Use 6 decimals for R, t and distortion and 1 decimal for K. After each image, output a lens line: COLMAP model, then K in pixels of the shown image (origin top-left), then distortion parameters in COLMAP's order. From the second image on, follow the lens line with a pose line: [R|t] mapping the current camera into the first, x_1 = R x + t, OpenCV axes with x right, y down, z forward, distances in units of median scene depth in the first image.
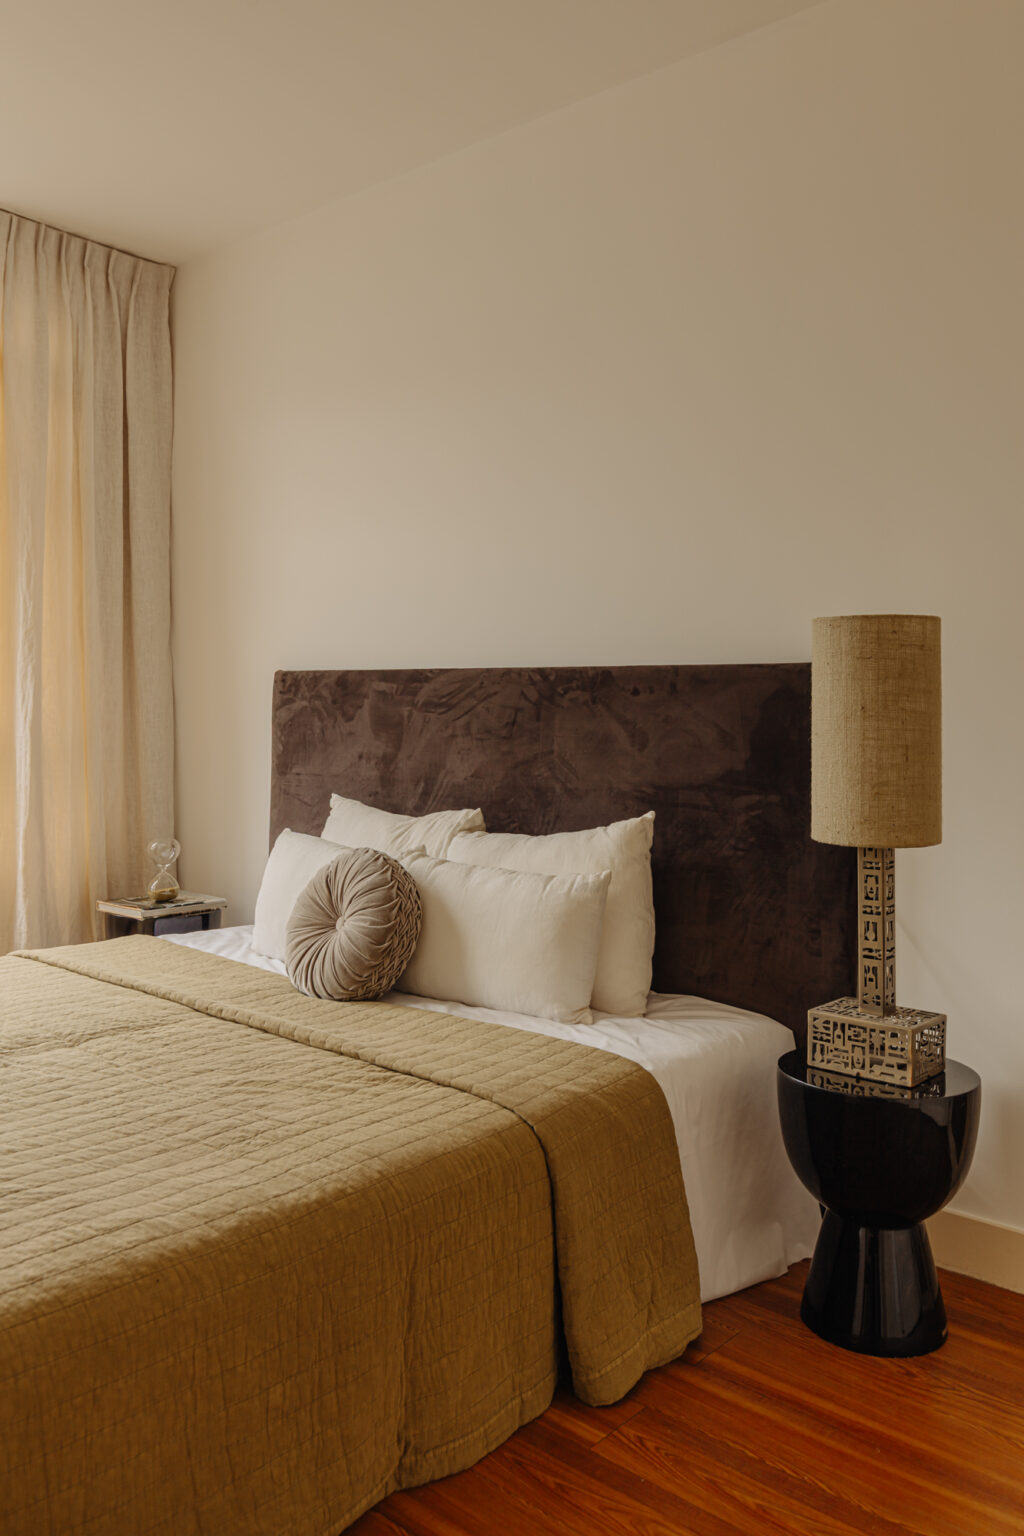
lens RADIAL K [[1159.8, 0, 514.5], [0, 1159.8, 720.4], [0, 0, 1]] dist [-0.001158, -0.000012]
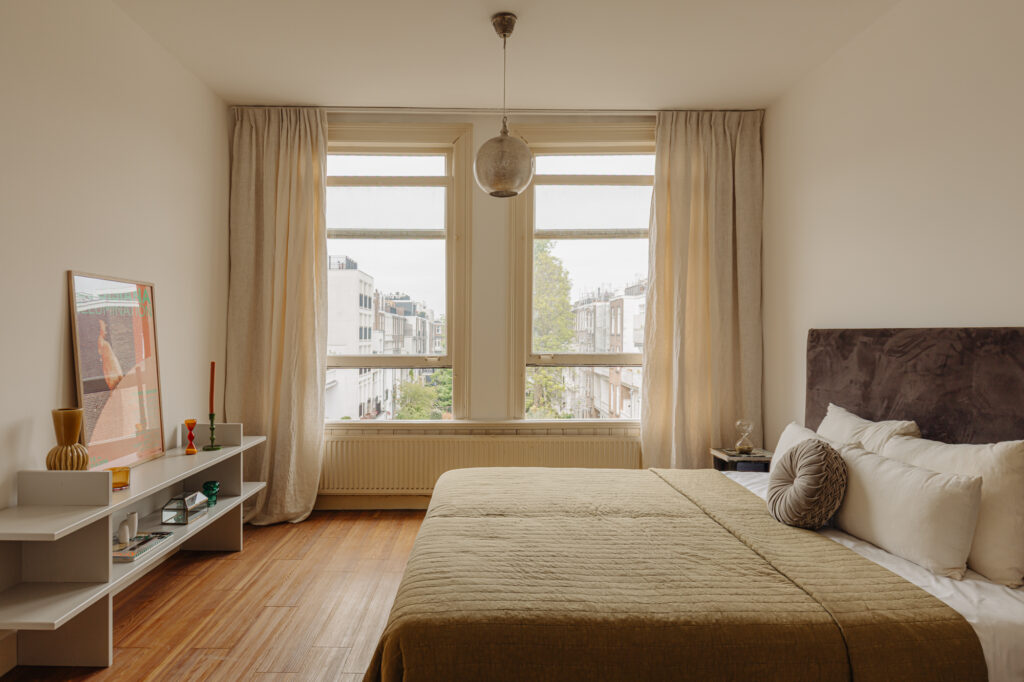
lens RADIAL K [[606.1, 0, 485.6], [0, 606.1, 338.5], [0, 0, 1]] dist [-0.000725, -0.001997]
pose [[0.653731, -0.008238, -0.756682, 0.207599], [0.003614, 0.999963, -0.007764, -0.029153], [0.756719, 0.002341, 0.653737, 0.049023]]
